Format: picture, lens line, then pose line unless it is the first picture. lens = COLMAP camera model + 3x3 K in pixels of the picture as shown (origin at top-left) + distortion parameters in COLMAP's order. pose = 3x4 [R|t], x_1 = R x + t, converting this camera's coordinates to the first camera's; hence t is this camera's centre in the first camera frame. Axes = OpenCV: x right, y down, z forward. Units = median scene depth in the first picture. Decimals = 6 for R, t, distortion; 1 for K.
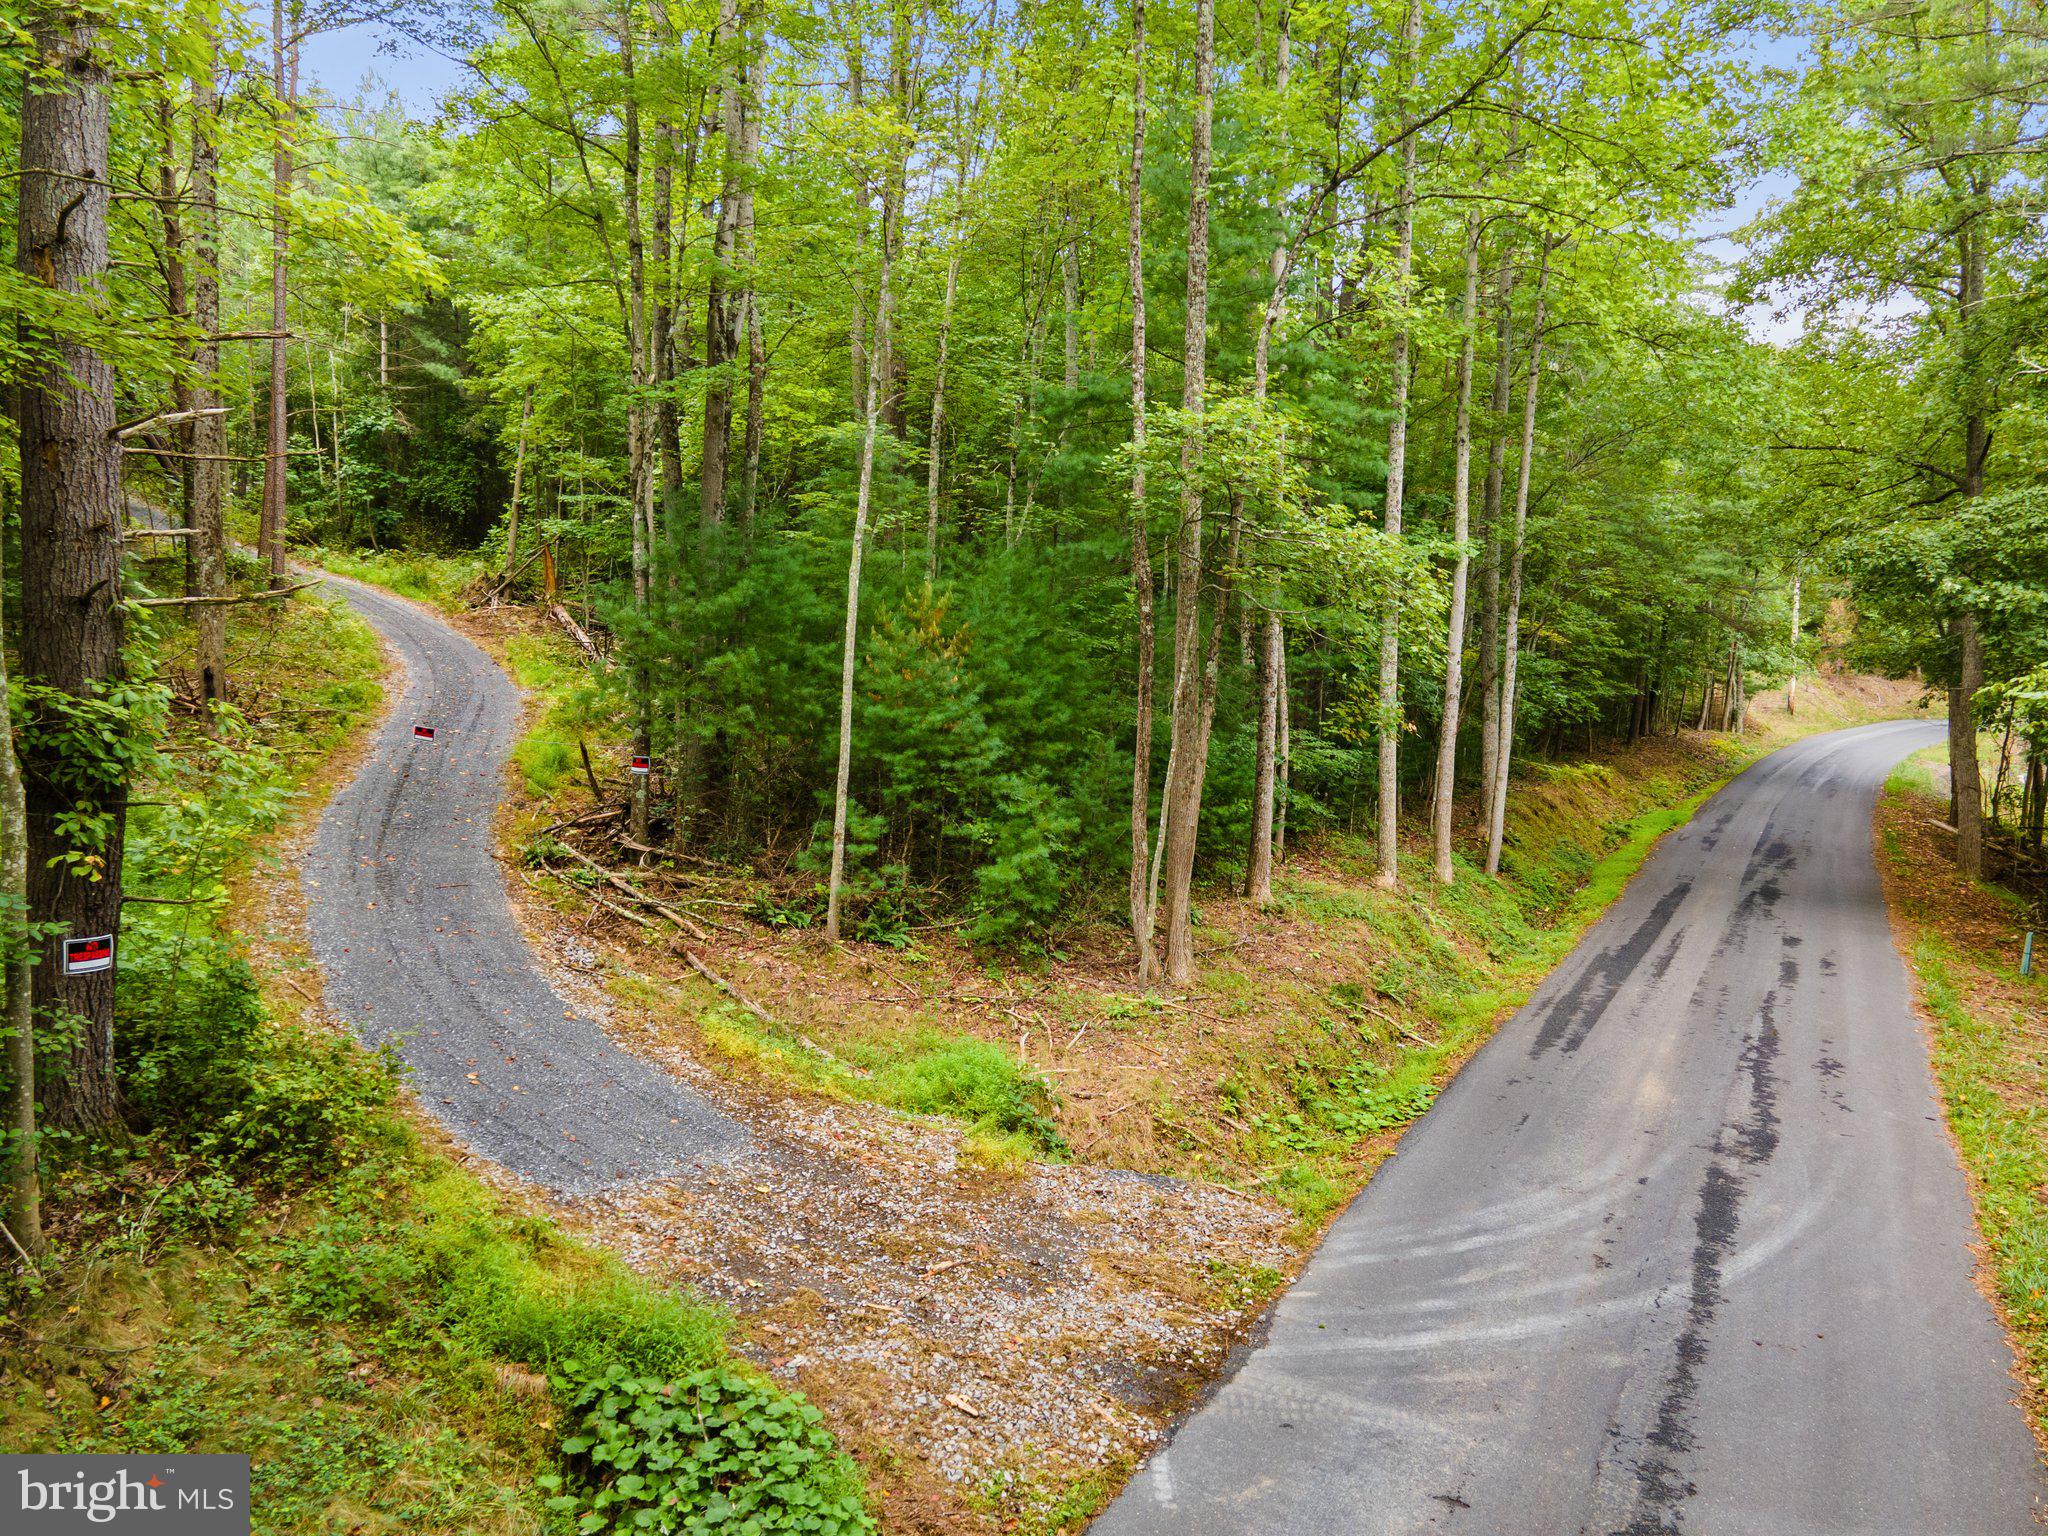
lens RADIAL K [[1414.2, 0, 1024.0], [0, 1414.2, 768.0], [0, 0, 1]] dist [0.005289, 0.002449]
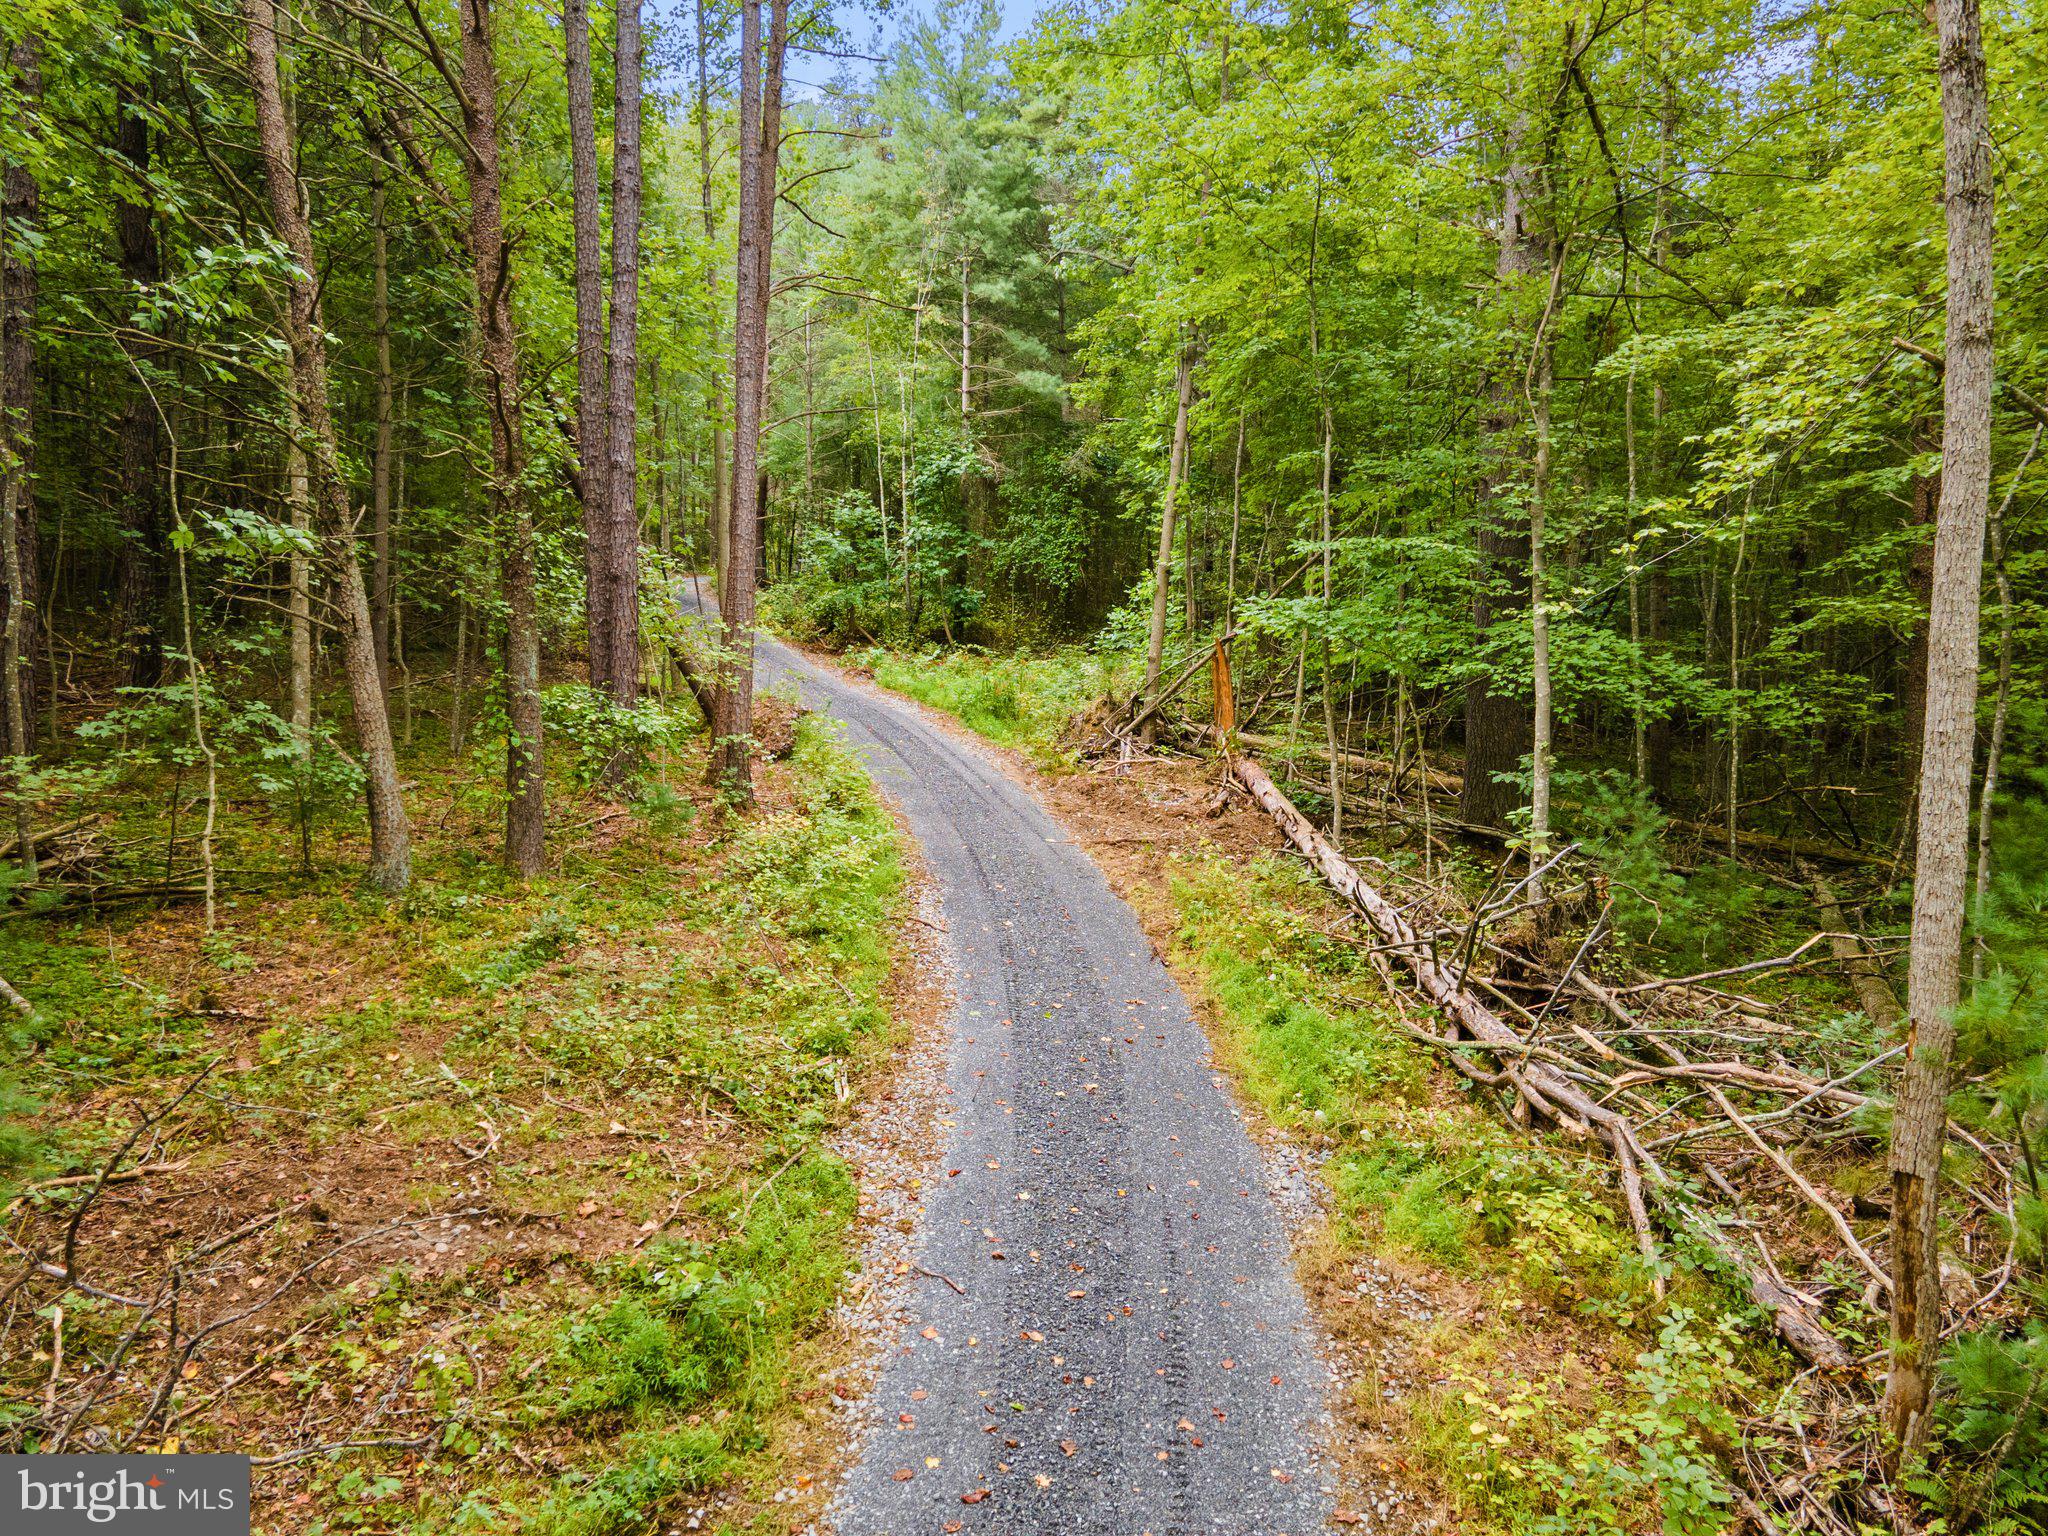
lens RADIAL K [[1414.2, 0, 1024.0], [0, 1414.2, 768.0], [0, 0, 1]] dist [0.005289, 0.002449]
pose [[0.922135, -0.001945, -0.386864, -0.155542], [-0.011552, 0.999403, -0.032560, -0.071788], [0.386696, 0.034494, 0.921562, 0.375875]]
